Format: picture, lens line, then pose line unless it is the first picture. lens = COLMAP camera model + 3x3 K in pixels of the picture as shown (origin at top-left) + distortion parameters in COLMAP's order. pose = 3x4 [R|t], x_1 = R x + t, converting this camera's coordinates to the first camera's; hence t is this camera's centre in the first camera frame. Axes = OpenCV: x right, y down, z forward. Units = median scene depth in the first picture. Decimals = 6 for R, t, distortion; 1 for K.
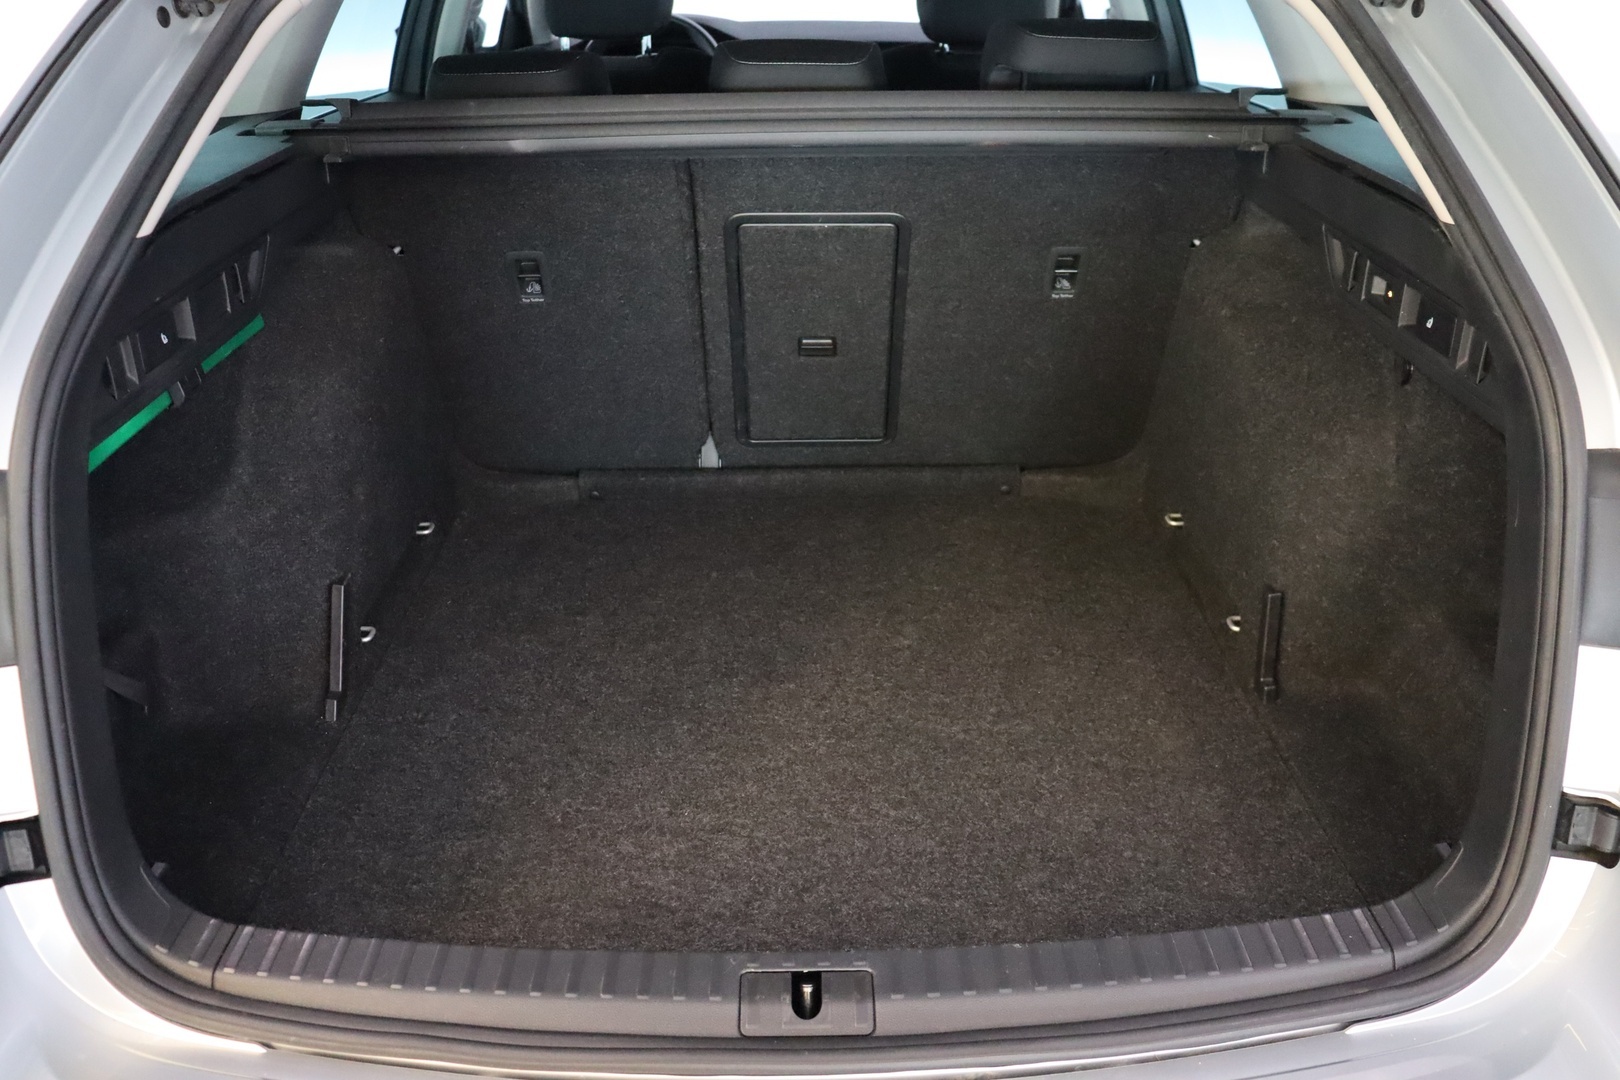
lens RADIAL K [[1326.4, 0, 810.0], [0, 1326.4, 540.0], [0, 0, 1]] dist [-0.112192, 0.002326]
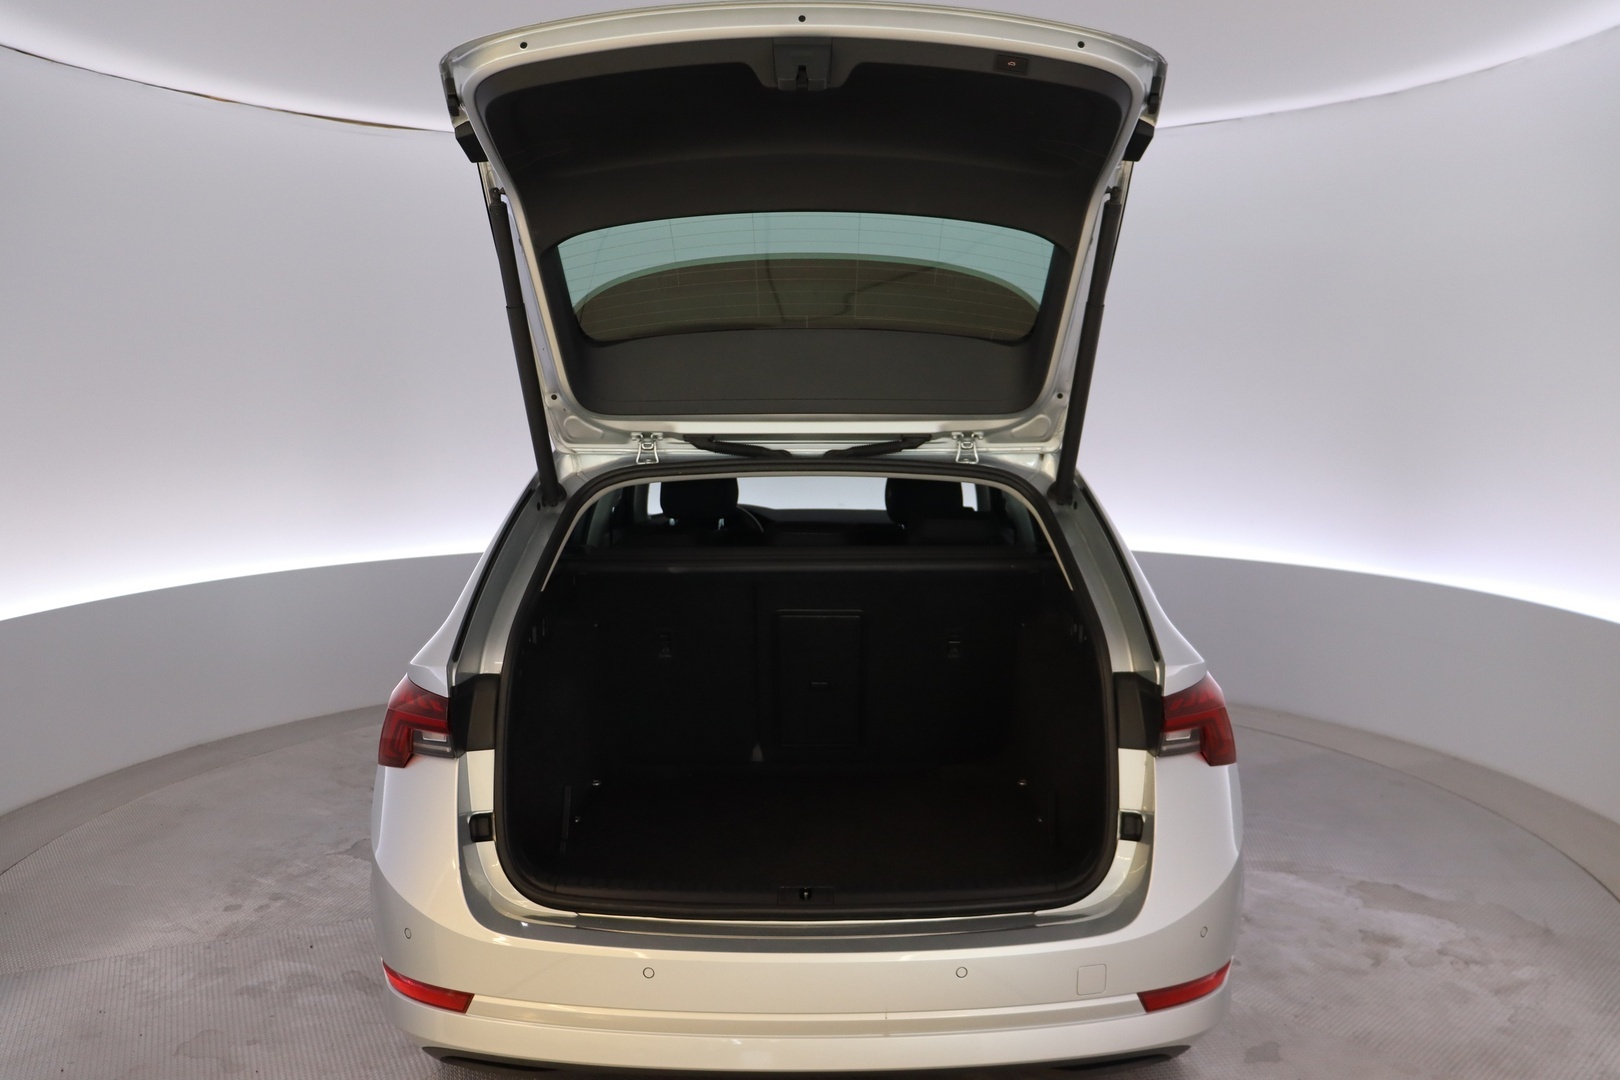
lens RADIAL K [[1326.4, 0, 810.0], [0, 1326.4, 540.0], [0, 0, 1]] dist [-0.112192, 0.002326]
pose [[0.999869, 0.005450, -0.015253, 0.023376], [-0.010347, 0.939420, -0.342611, 0.352204], [0.012462, 0.342724, 0.939354, -0.937600]]
